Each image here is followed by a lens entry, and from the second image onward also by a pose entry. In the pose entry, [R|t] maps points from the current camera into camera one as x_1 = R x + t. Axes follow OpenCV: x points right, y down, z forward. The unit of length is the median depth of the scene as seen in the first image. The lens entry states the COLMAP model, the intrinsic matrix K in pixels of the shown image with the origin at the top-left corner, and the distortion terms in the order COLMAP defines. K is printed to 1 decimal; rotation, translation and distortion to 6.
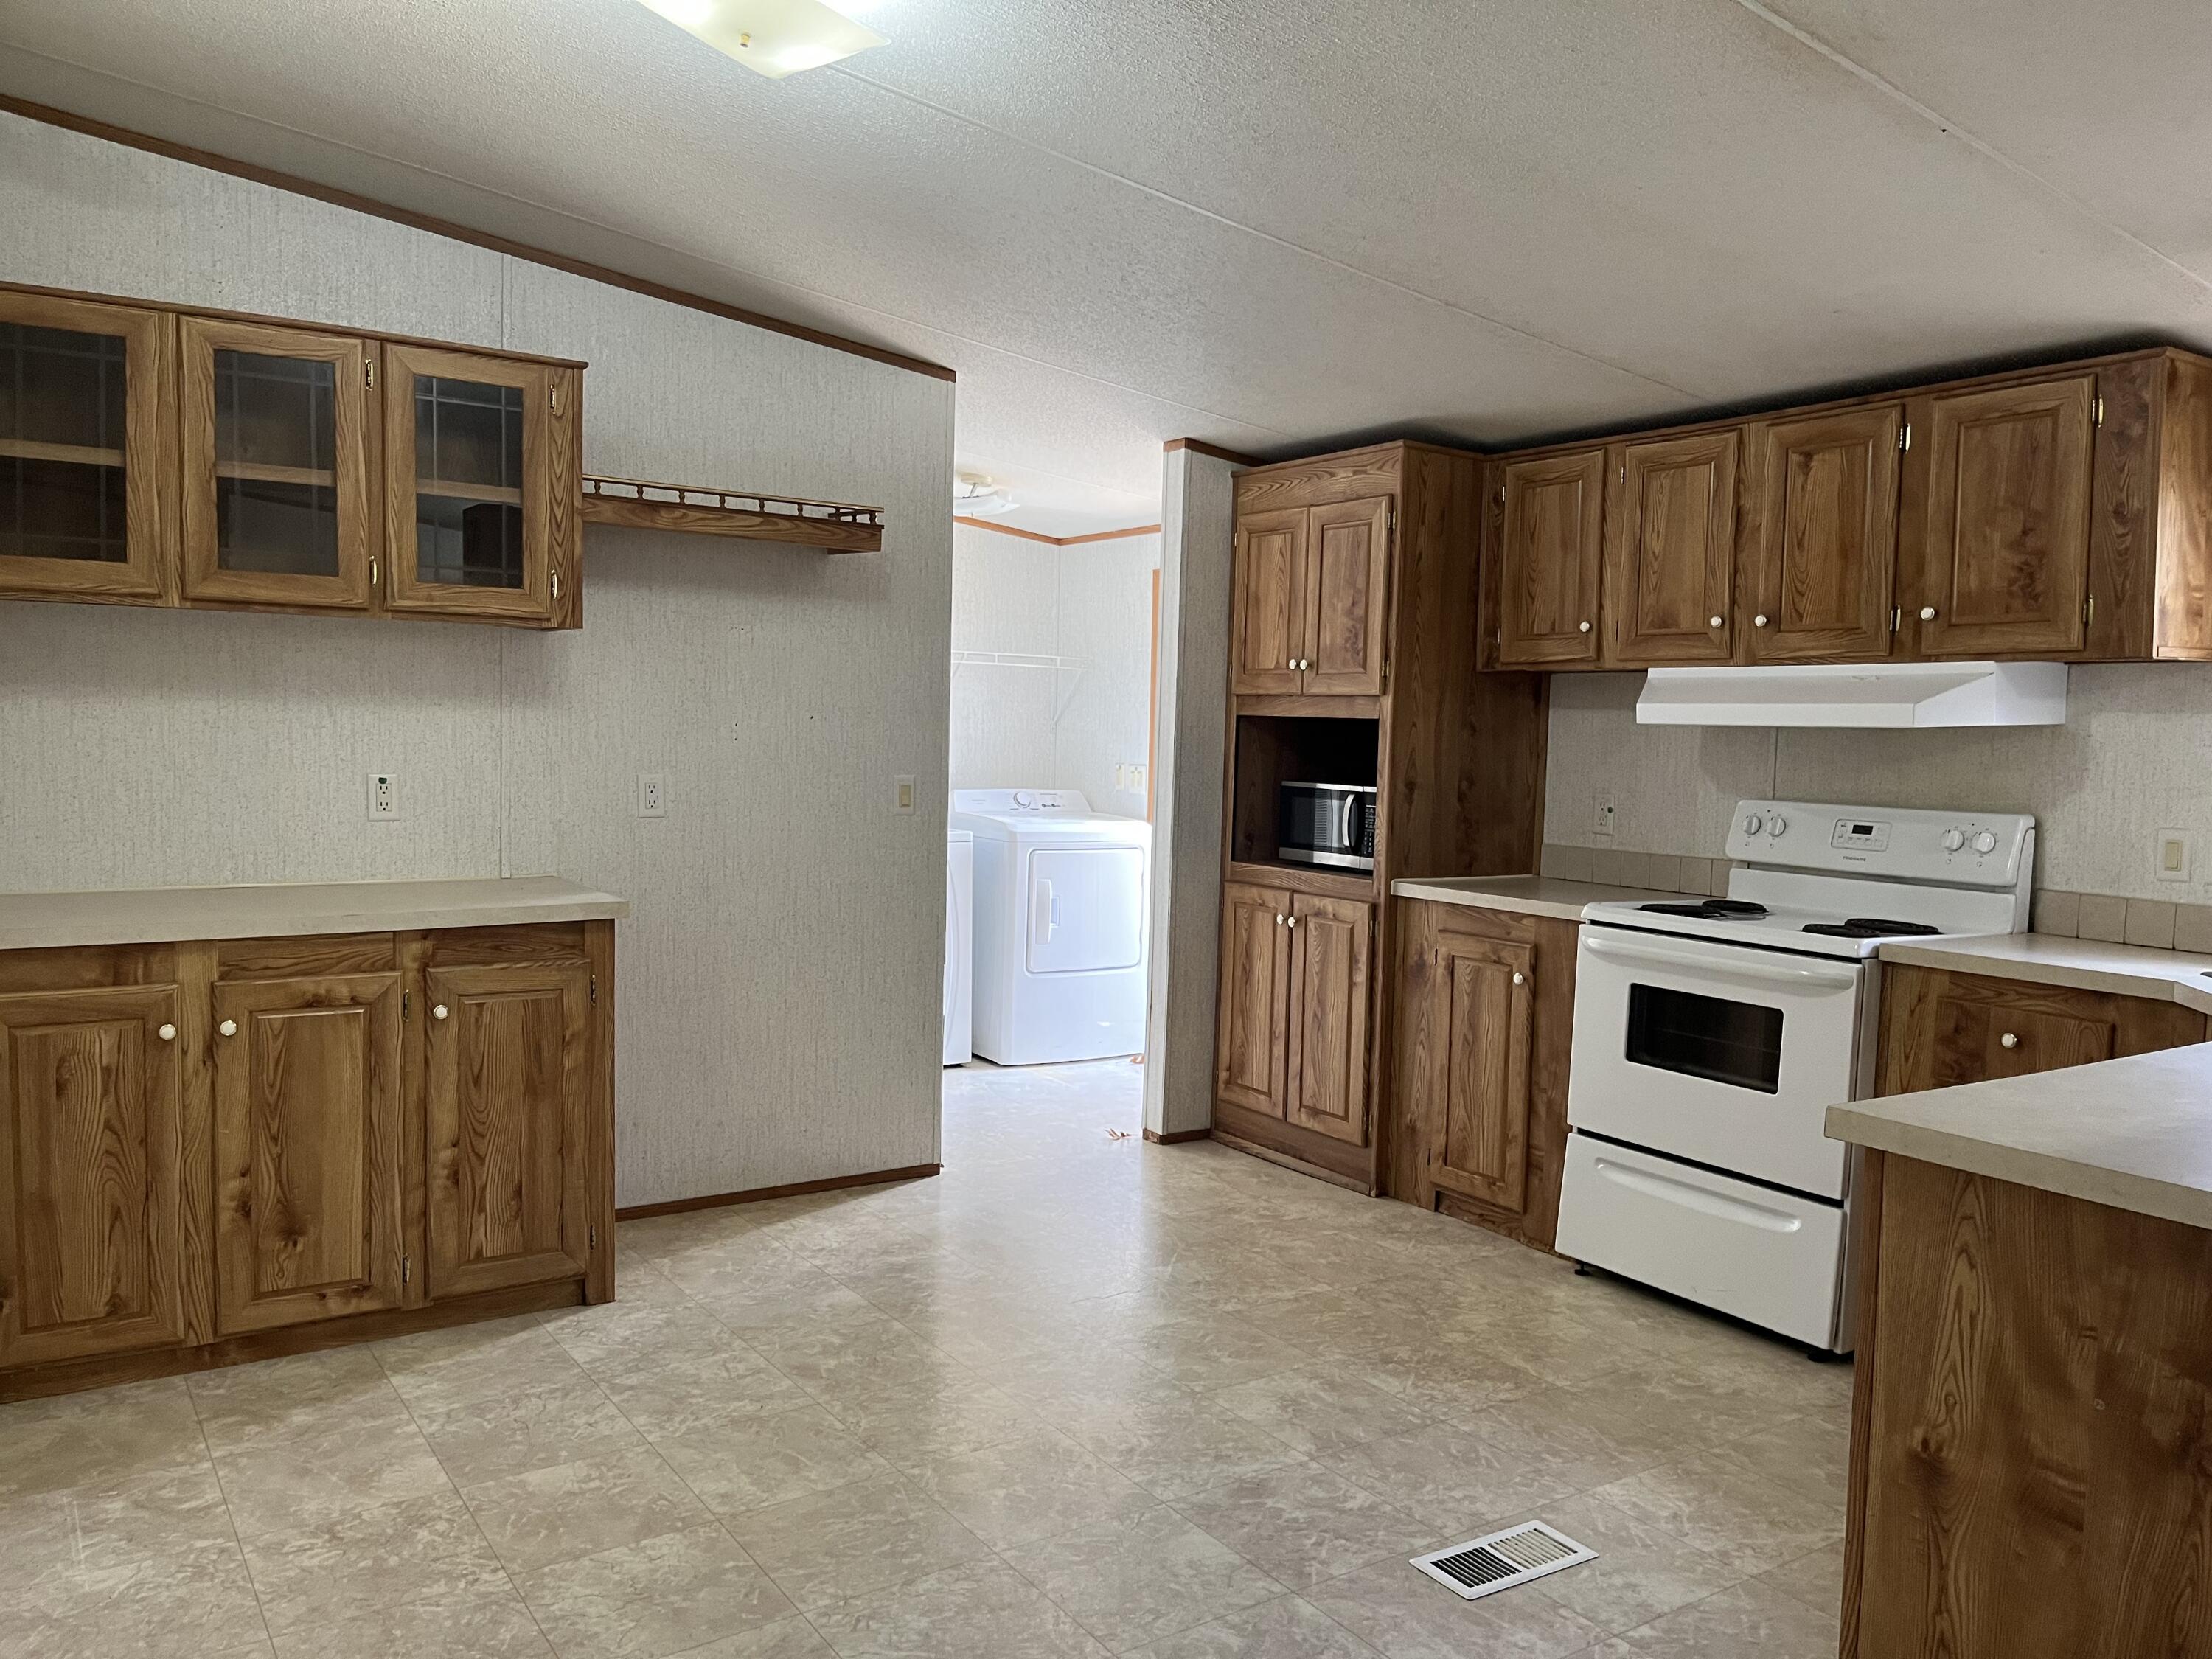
lens RADIAL K [[1681.8, 0, 1110.2], [0, 1681.8, 842.6], [0, 0, 1]] dist [0.066695, -0.068240]
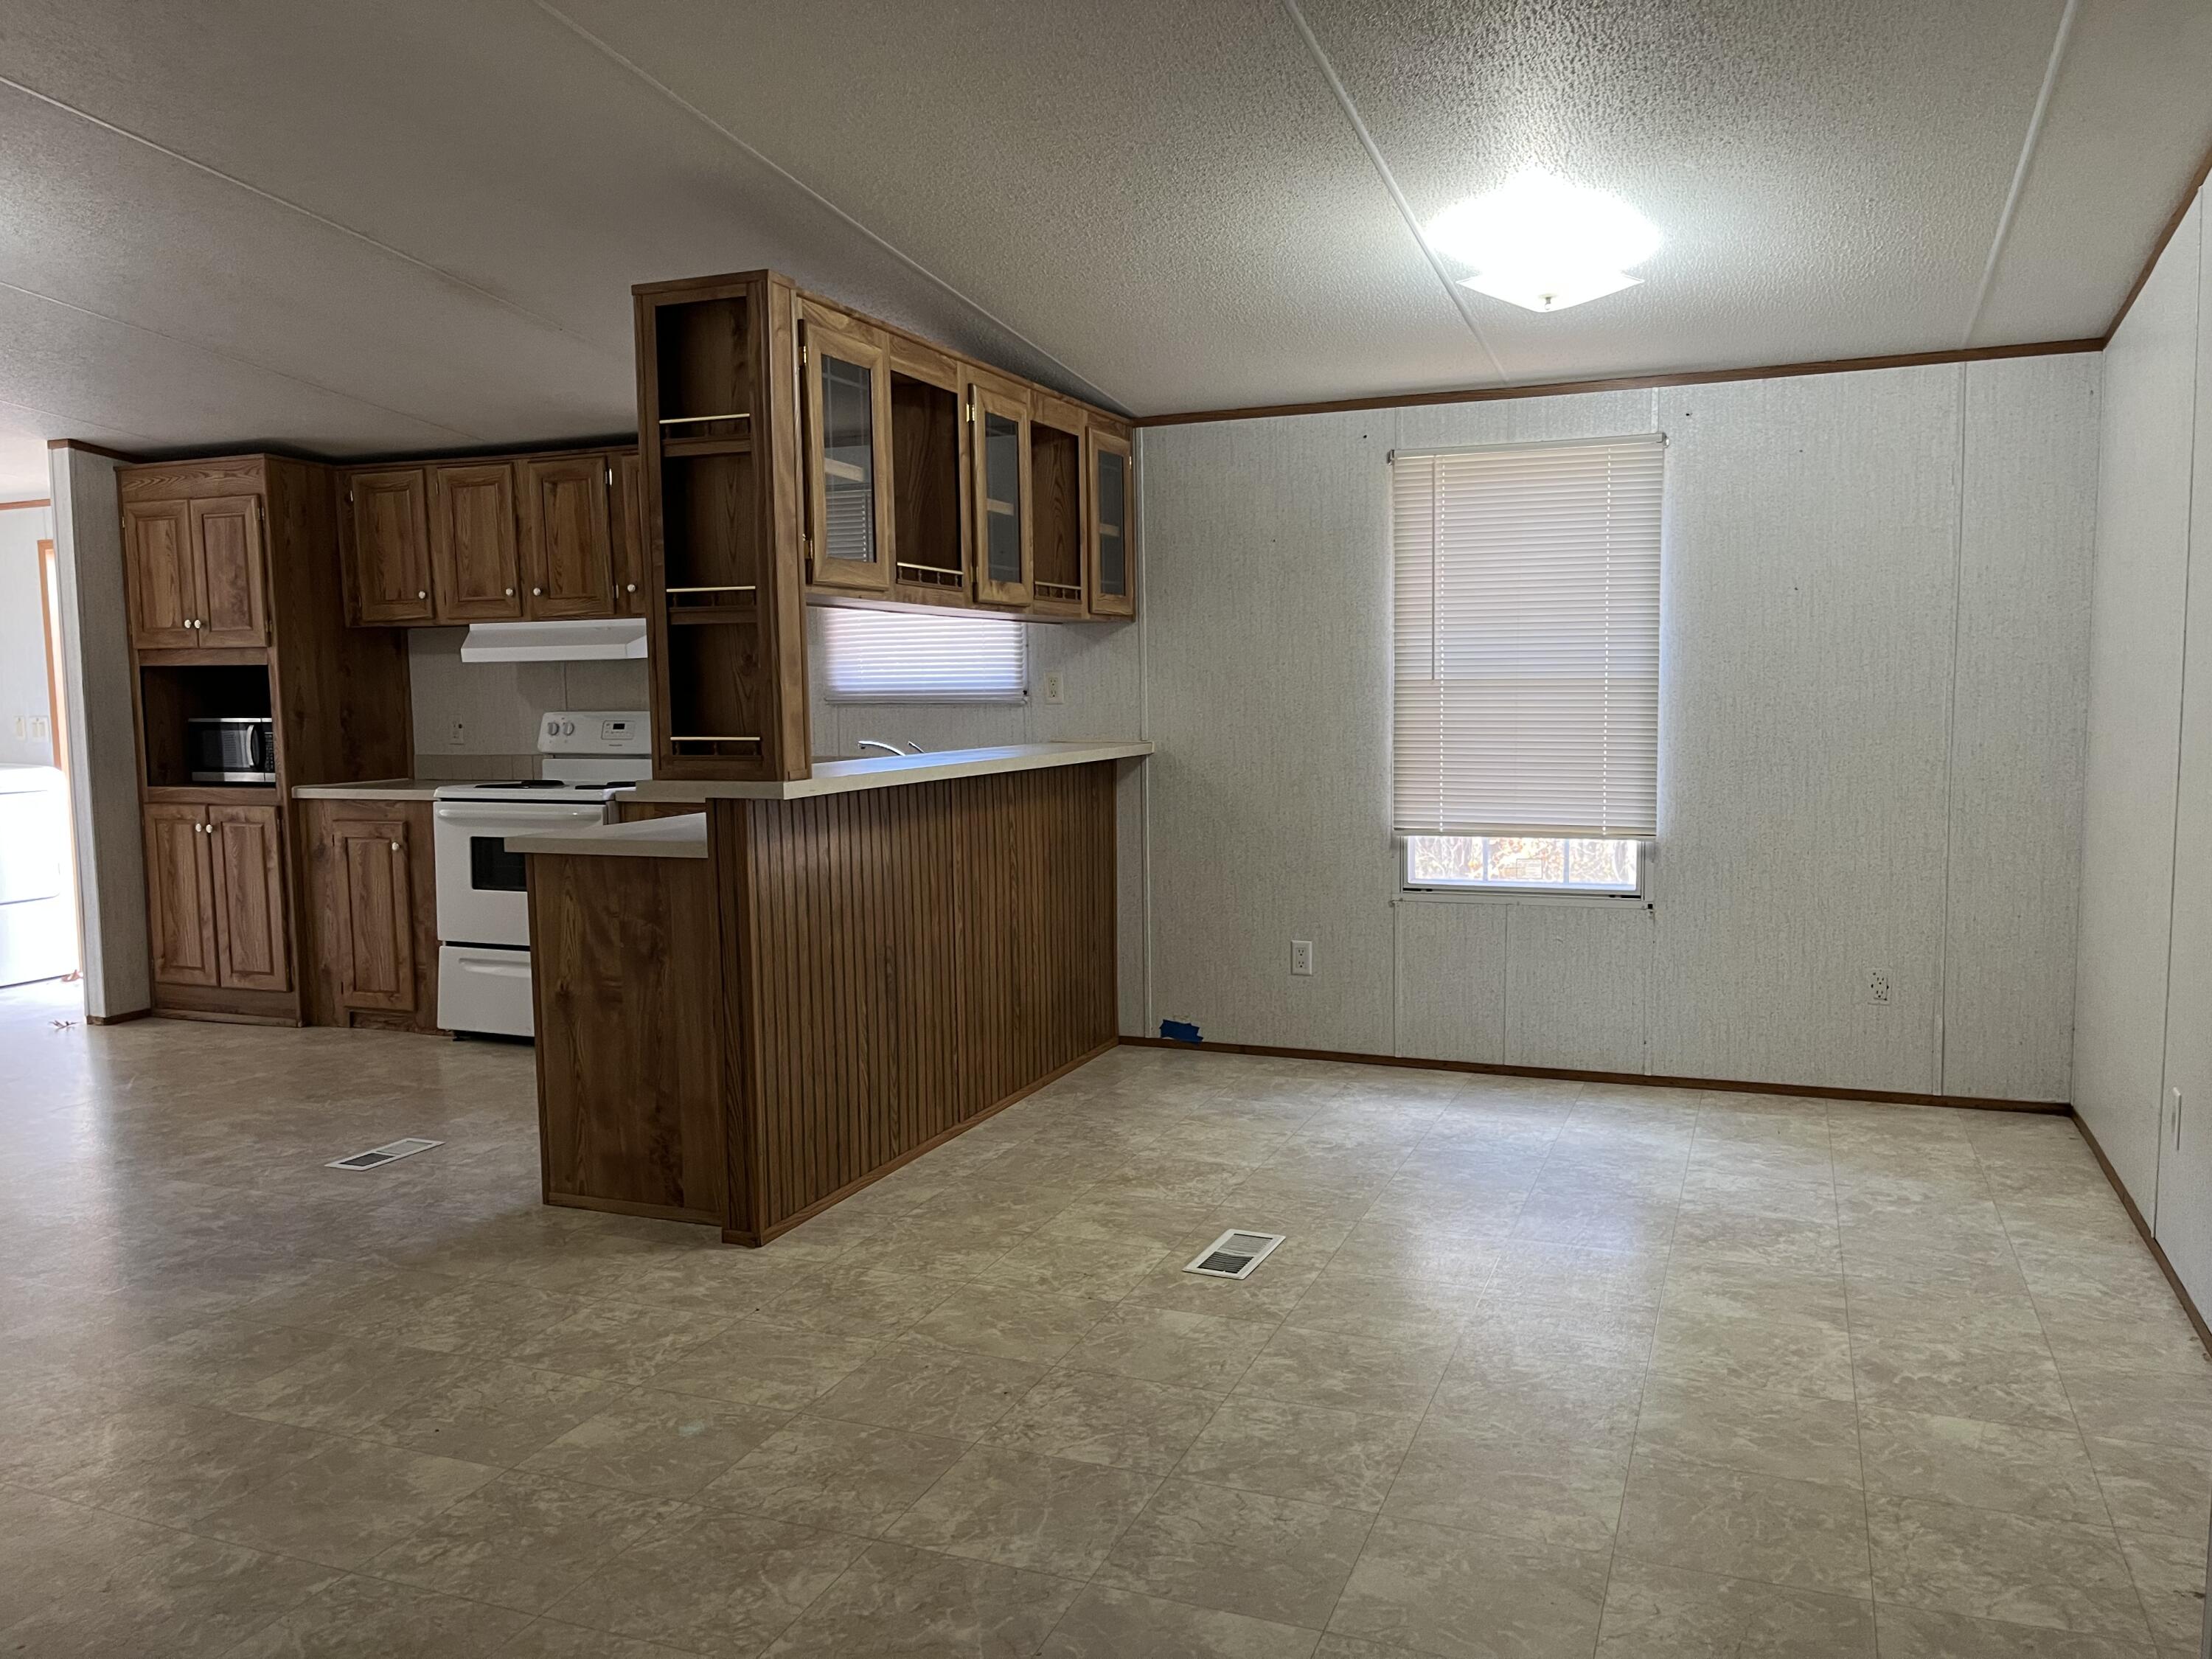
lens RADIAL K [[1681.8, 0, 1110.2], [0, 1681.8, 842.6], [0, 0, 1]] dist [0.066695, -0.068240]
pose [[0.825299, -0.092655, 0.557043, -0.050911], [0.076265, 0.995698, 0.052627, 0.044925], [-0.559523, -0.000950, 0.828814, -0.469884]]
